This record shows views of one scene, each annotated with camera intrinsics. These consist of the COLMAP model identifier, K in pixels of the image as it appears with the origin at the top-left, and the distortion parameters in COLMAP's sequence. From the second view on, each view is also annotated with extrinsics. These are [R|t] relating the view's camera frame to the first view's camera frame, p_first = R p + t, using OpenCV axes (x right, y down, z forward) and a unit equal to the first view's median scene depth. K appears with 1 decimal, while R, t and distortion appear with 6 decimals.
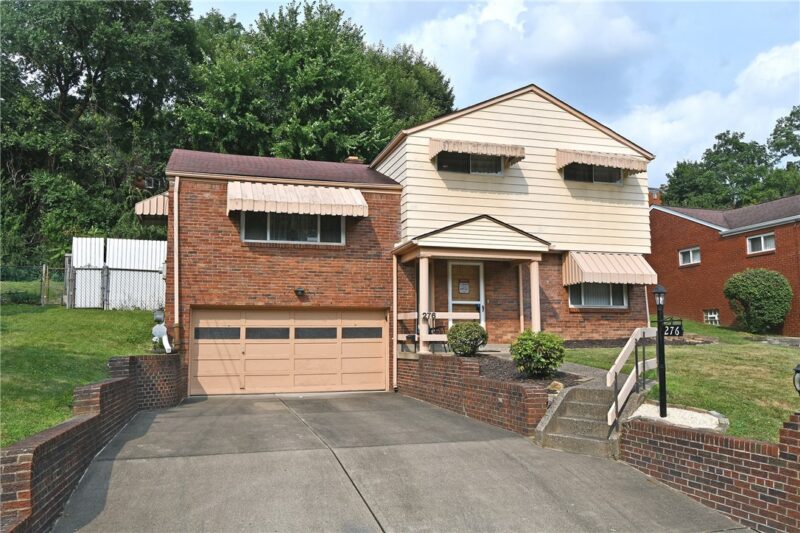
lens RADIAL K [[646.9, 0, 400.0], [0, 646.9, 266.5], [0, 0, 1]] dist [0.001821, 0.001977]
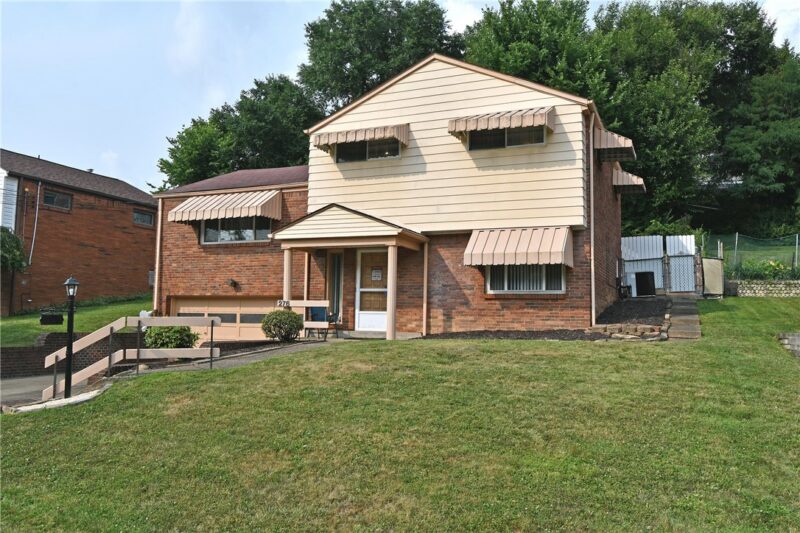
lens RADIAL K [[646.5, 0, 400.0], [0, 646.5, 266.5], [0, 0, 1]] dist [-0.005285, -0.002212]
pose [[0.771127, -0.038464, -0.635518, 0.764377], [0.052532, 0.998614, 0.003301, 0.018190], [0.634510, -0.035931, 0.772079, 0.255895]]
